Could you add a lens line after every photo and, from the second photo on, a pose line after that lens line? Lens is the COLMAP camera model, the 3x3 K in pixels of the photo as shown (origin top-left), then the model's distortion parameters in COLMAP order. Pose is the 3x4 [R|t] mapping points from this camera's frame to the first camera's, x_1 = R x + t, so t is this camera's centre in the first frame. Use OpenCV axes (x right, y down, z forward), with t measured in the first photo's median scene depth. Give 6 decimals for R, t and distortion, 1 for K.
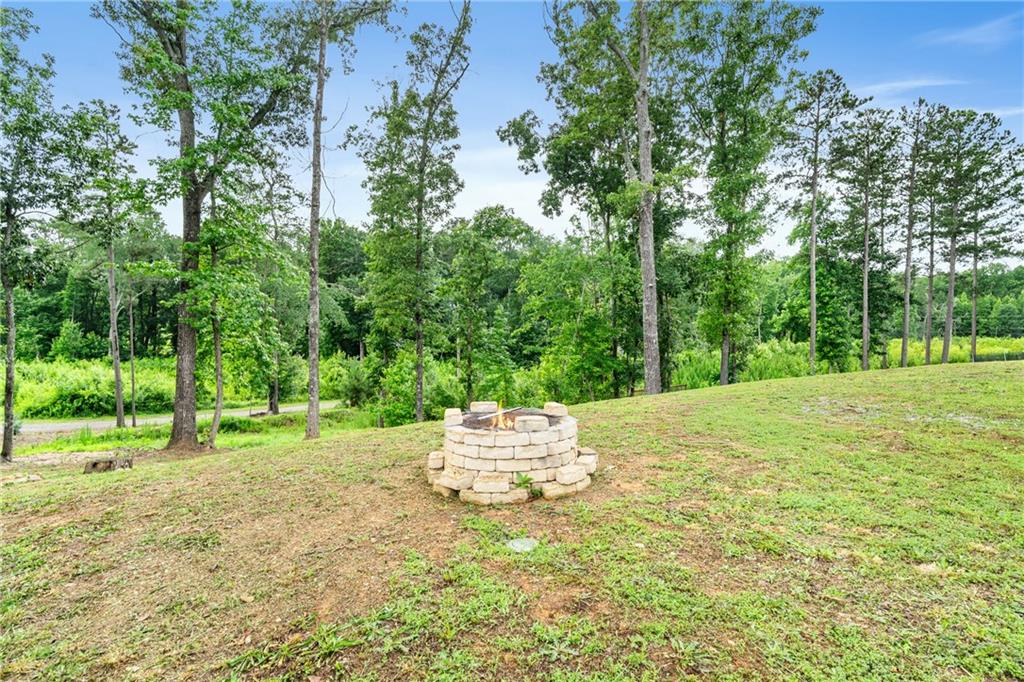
lens RADIAL K [[504.2, 0, 512.0], [0, 504.2, 341.0], [0, 0, 1]] dist [-0.000372, 0.000120]
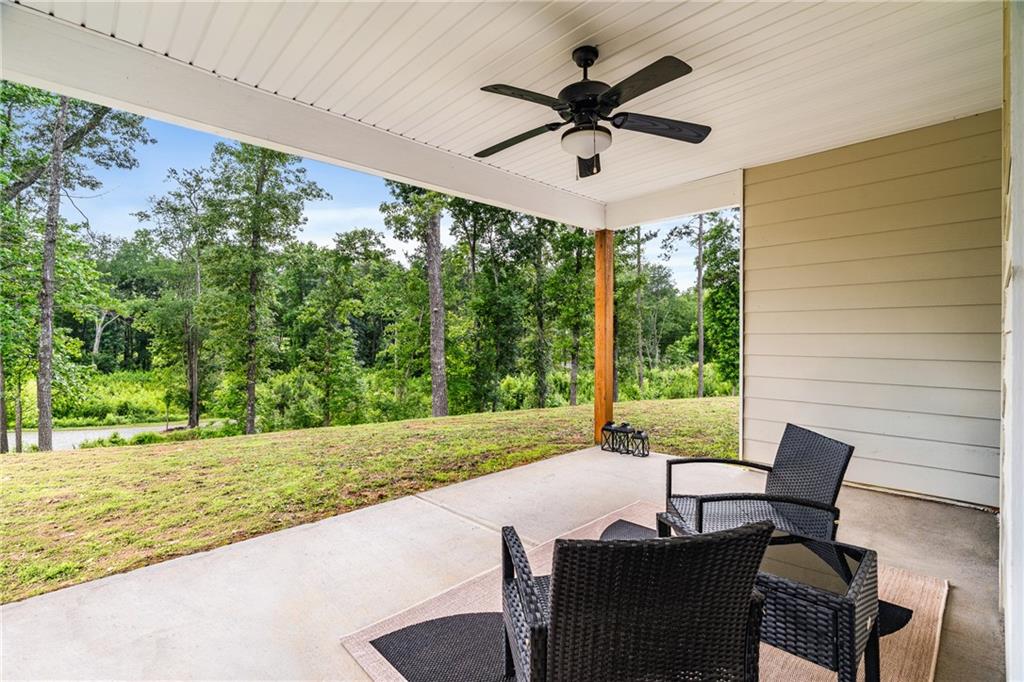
lens RADIAL K [[462.5, 0, 512.0], [0, 462.5, 341.0], [0, 0, 1]] dist [0.000387, 0.000000]
pose [[0.999964, 0.008067, -0.002690, 0.183214], [-0.008147, 0.999474, -0.031401, -0.009823], [0.002435, 0.031422, 0.999503, 0.045552]]
